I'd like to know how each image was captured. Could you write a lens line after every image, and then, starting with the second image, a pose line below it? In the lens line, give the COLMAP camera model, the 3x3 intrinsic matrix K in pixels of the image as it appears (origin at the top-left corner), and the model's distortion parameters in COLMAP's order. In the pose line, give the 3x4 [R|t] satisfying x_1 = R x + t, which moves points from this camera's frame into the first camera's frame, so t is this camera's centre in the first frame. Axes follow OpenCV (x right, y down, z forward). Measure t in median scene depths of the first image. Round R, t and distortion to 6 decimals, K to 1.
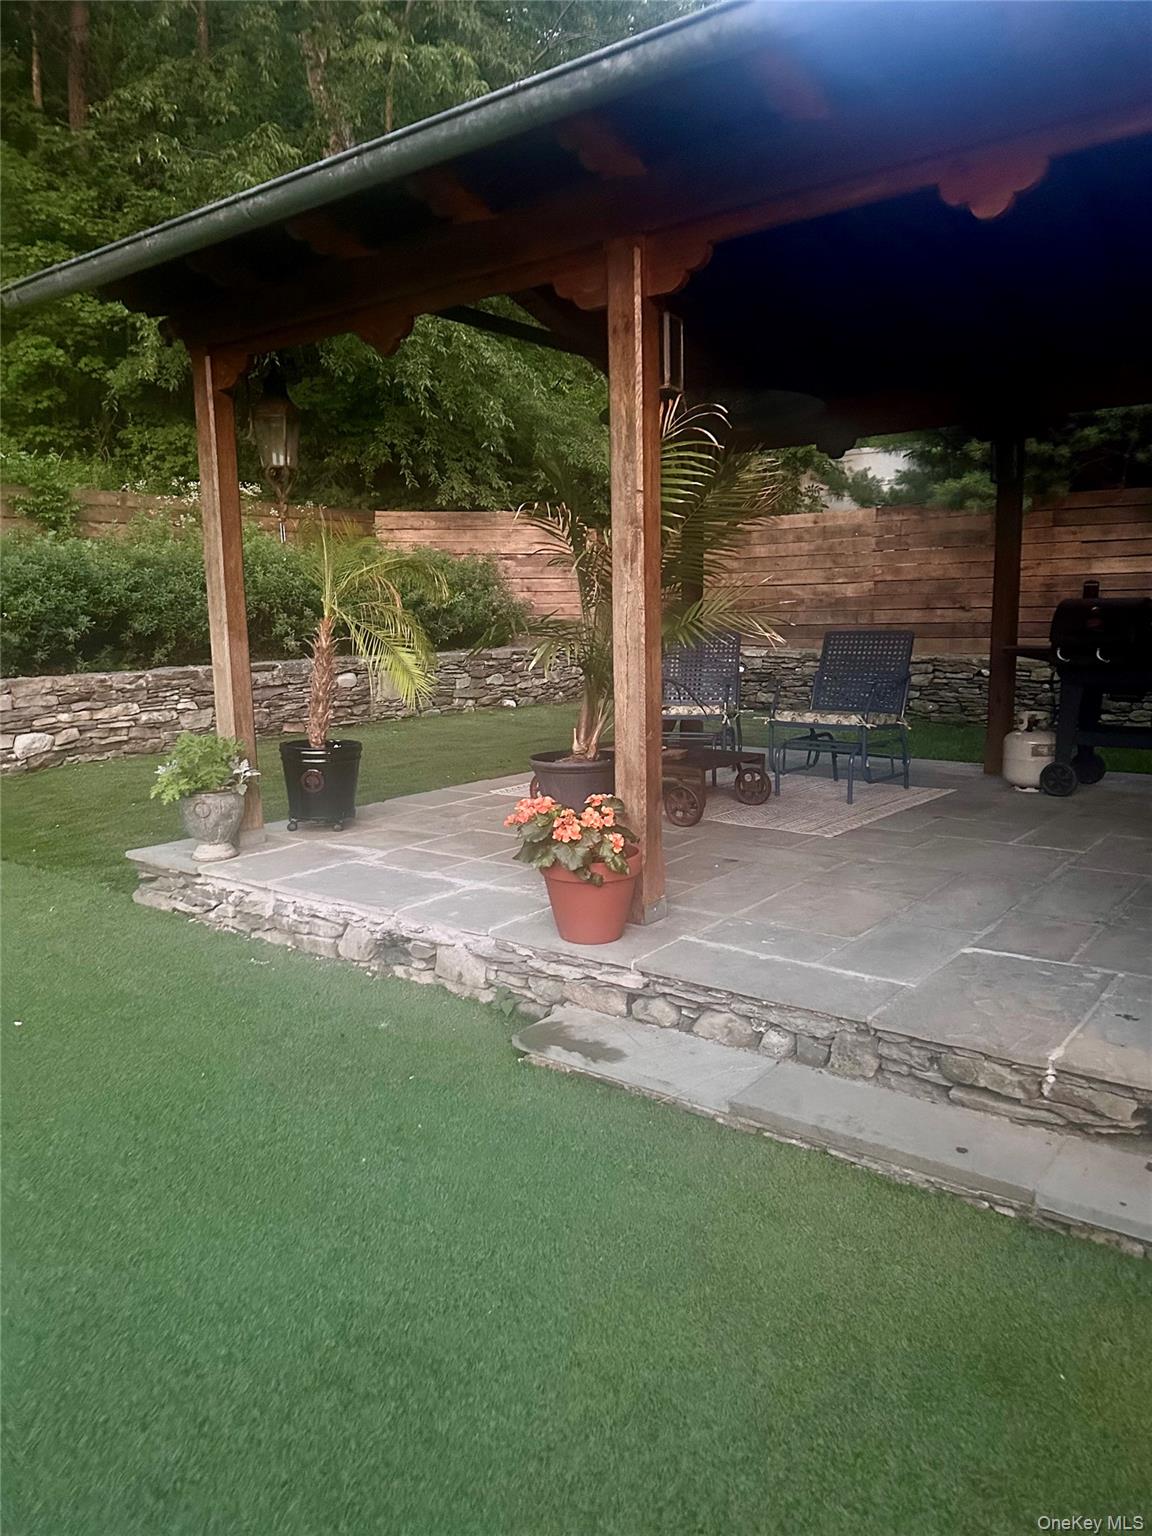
lens RADIAL K [[1085.5, 0, 583.1], [0, 1085.5, 761.4], [0, 0, 1]] dist [0.048316, -0.063722]
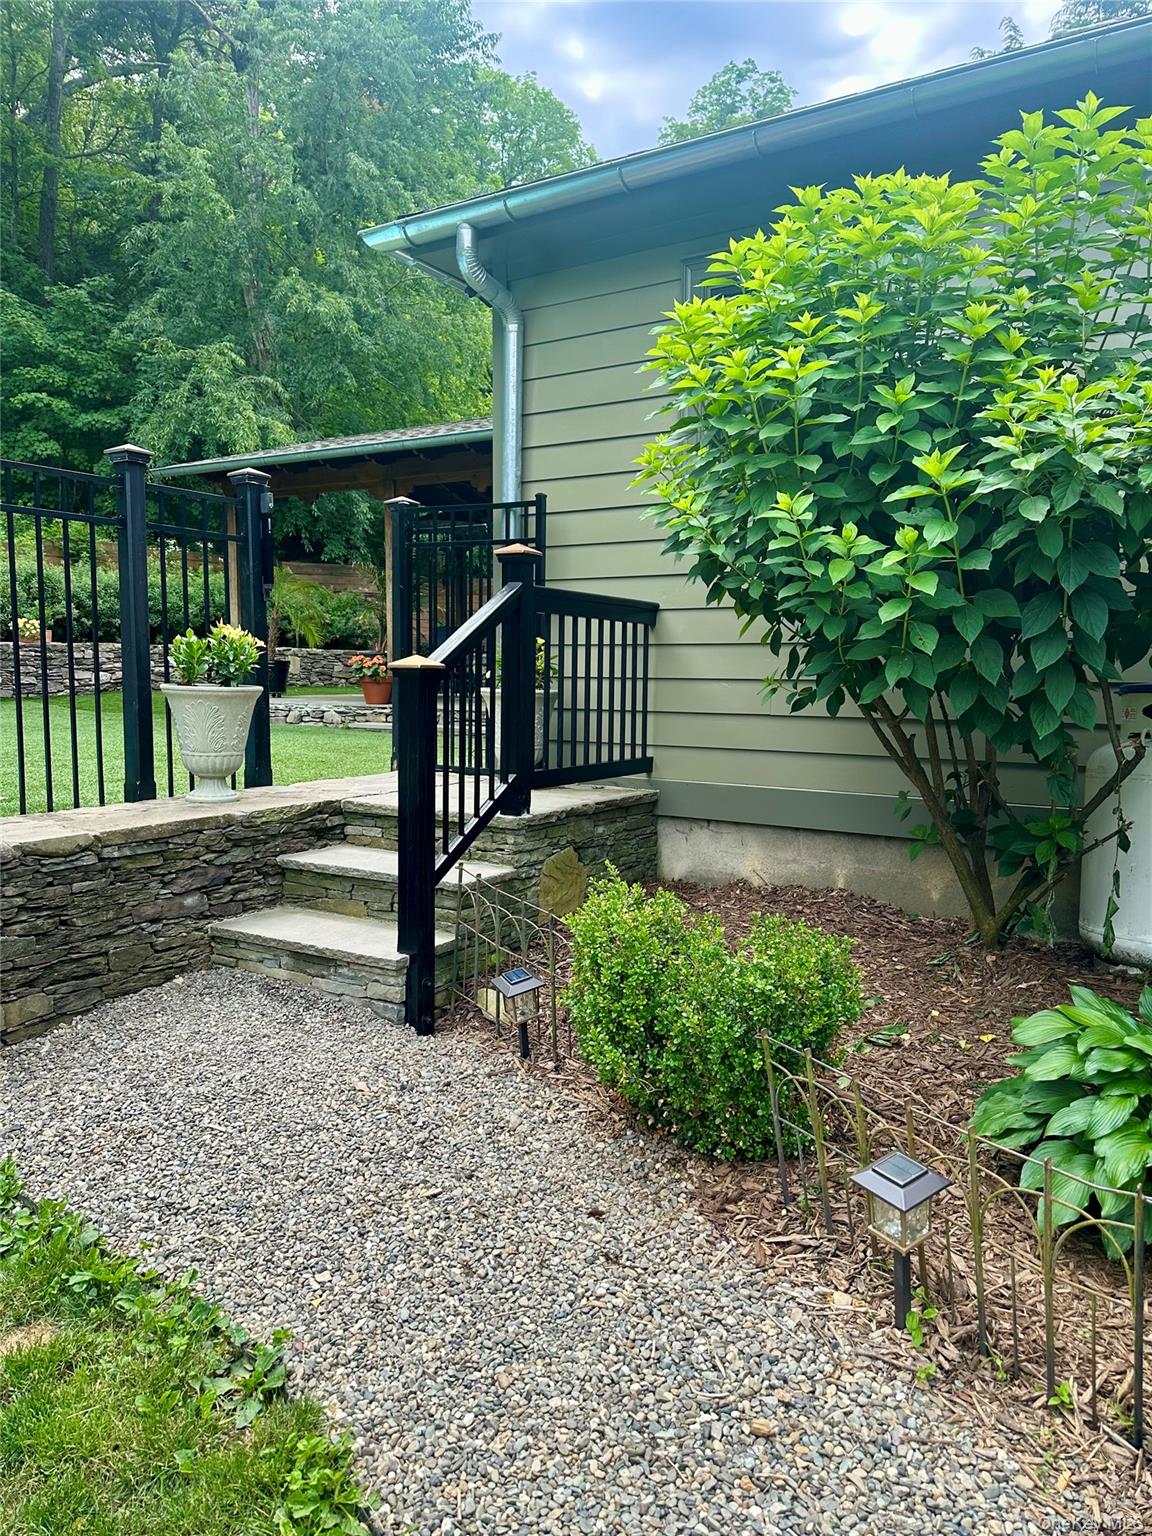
lens RADIAL K [[1085.5, 0, 583.1], [0, 1085.5, 761.4], [0, 0, 1]] dist [0.048316, -0.063722]
pose [[0.994101, 0.014700, 0.107457, 0.111984], [-0.008965, 0.998519, -0.053658, 0.211051], [-0.108086, 0.052378, 0.992761, -0.899645]]
